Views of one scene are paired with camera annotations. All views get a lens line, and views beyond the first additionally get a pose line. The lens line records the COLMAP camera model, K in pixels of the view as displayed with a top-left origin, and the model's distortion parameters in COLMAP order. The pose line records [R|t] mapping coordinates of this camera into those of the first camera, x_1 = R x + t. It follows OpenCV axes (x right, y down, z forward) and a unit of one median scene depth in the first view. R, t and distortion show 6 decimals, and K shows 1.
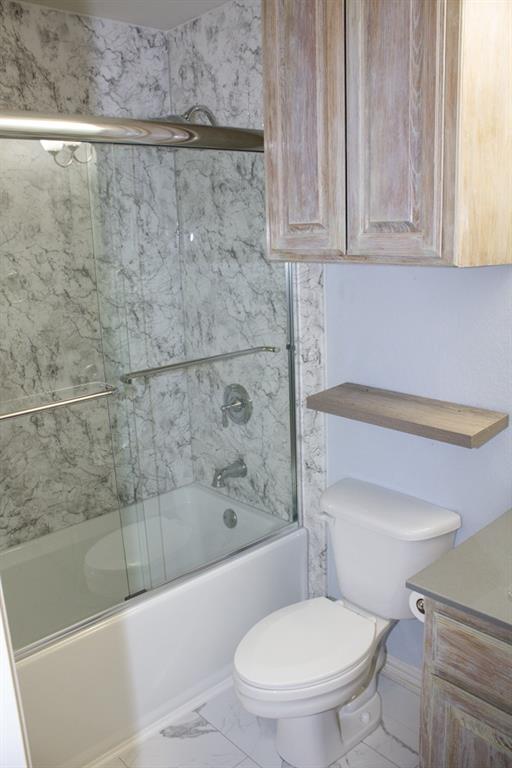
lens RADIAL K [[643.8, 0, 255.0], [0, 643.8, 382.0], [0, 0, 1]] dist [-0.160227, 0.130801]
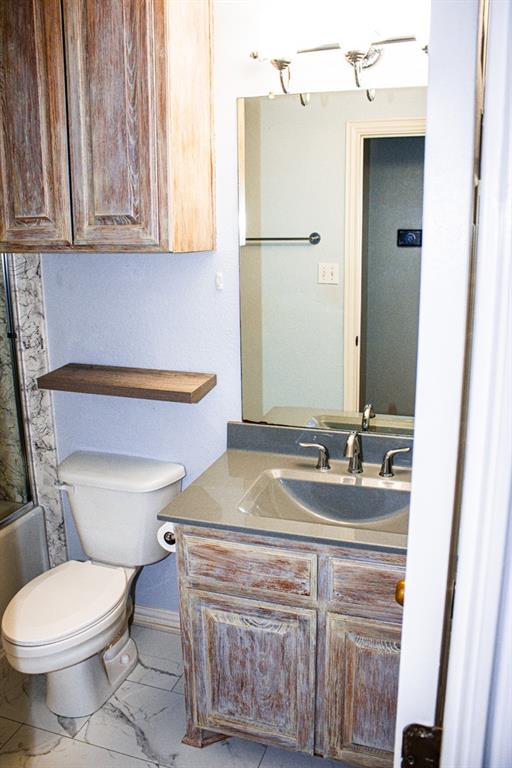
lens RADIAL K [[643.8, 0, 258.2], [0, 643.8, 385.2], [0, 0, 1]] dist [-0.160227, 0.130801]
pose [[0.873171, -0.092674, 0.478522, -0.127730], [0.089066, 0.995565, 0.030287, 0.043534], [-0.479207, 0.016174, 0.877553, -0.136568]]
